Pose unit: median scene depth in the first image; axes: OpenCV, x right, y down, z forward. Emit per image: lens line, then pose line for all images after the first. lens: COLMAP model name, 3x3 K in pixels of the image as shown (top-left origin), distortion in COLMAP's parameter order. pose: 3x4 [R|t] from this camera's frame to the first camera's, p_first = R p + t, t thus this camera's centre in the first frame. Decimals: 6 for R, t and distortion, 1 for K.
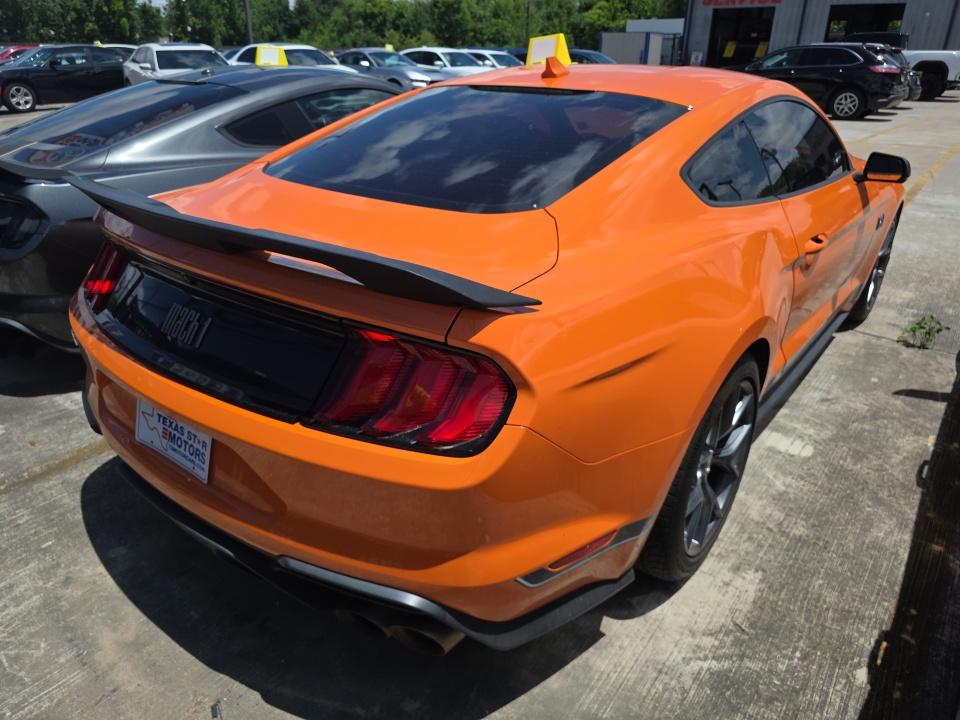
lens RADIAL K [[652.0, 0, 482.2], [0, 652.0, 361.0], [0, 0, 1]] dist [0.016553, -0.020565]
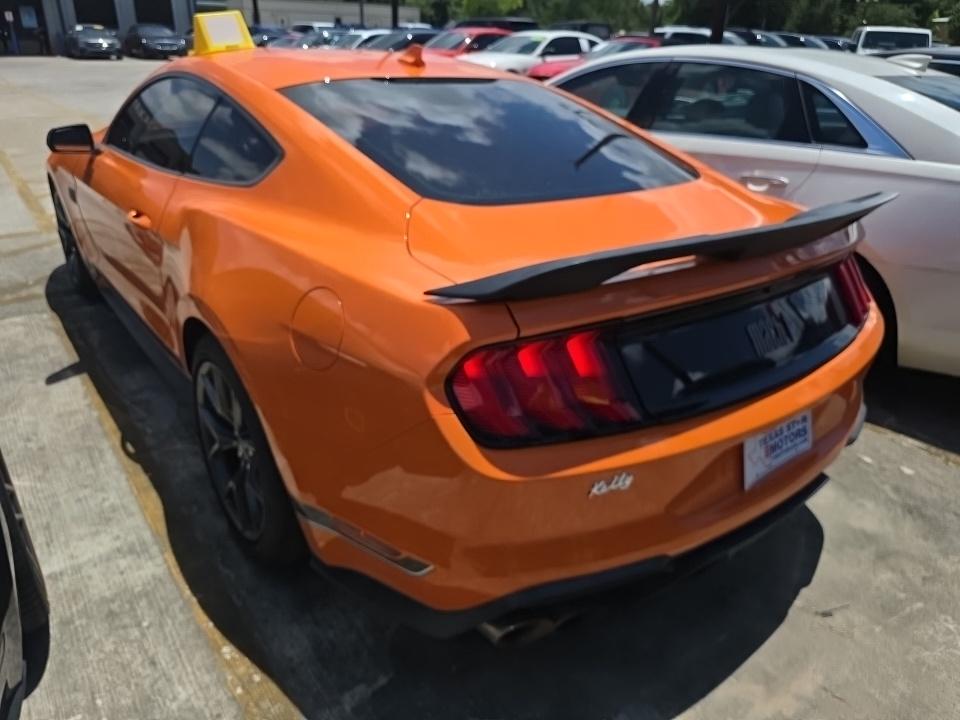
lens RADIAL K [[652.0, 0, 473.2], [0, 652.0, 369.2], [0, 0, 1]] dist [0.016553, -0.020565]
pose [[0.247317, -0.428579, 0.868996, -1.371183], [0.379117, 0.868158, 0.320269, -0.471552], [-0.891686, 0.250244, 0.377192, 0.975497]]
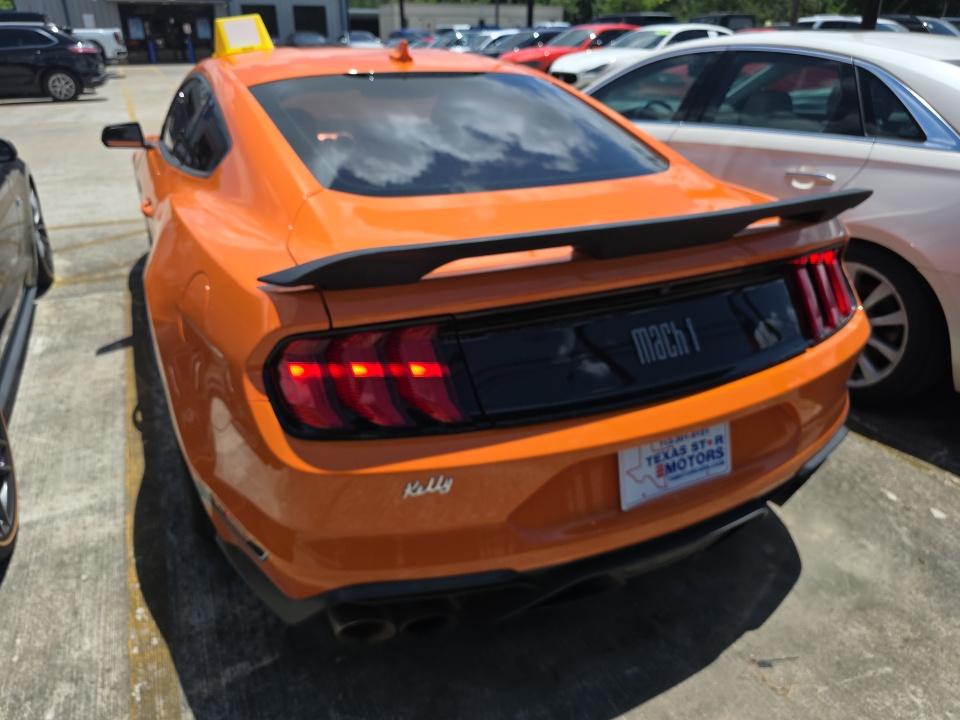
lens RADIAL K [[652.0, 0, 478.4], [0, 652.0, 354.2], [0, 0, 1]] dist [0.016553, -0.020565]
pose [[0.436336, -0.392405, 0.809710, -1.230157], [0.377942, 0.896589, 0.230844, -0.326079], [-0.816561, 0.205298, 0.539520, 0.677397]]
